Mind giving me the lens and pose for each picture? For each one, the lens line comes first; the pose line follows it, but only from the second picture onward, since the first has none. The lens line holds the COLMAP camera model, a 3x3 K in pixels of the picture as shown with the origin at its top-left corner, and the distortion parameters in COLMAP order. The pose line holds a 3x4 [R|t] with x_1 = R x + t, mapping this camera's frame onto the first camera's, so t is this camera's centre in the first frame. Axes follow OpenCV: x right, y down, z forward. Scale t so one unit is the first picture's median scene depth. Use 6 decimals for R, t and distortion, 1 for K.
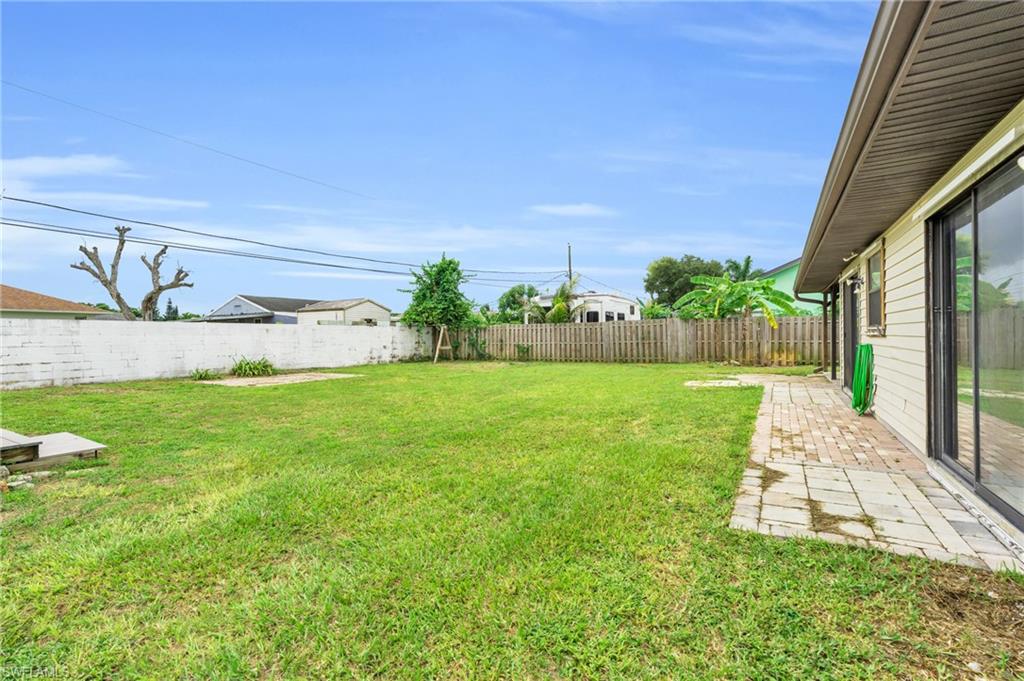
lens RADIAL K [[462.6, 0, 513.8], [0, 462.6, 337.5], [0, 0, 1]] dist [0.000955, 0.000149]
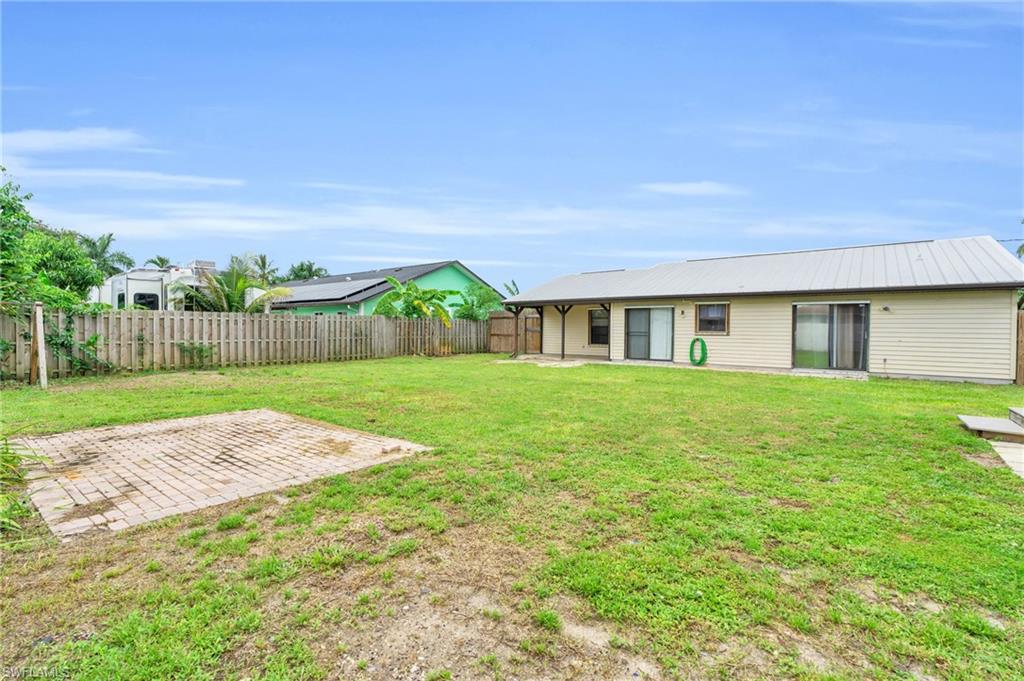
lens RADIAL K [[462.6, 0, 513.8], [0, 462.6, 337.5], [0, 0, 1]] dist [0.000955, 0.000149]
pose [[0.127358, -0.005808, 0.991840, -0.594735], [-0.008270, 0.999942, 0.006918, -0.001158], [-0.991822, -0.009084, 0.127303, 0.525009]]
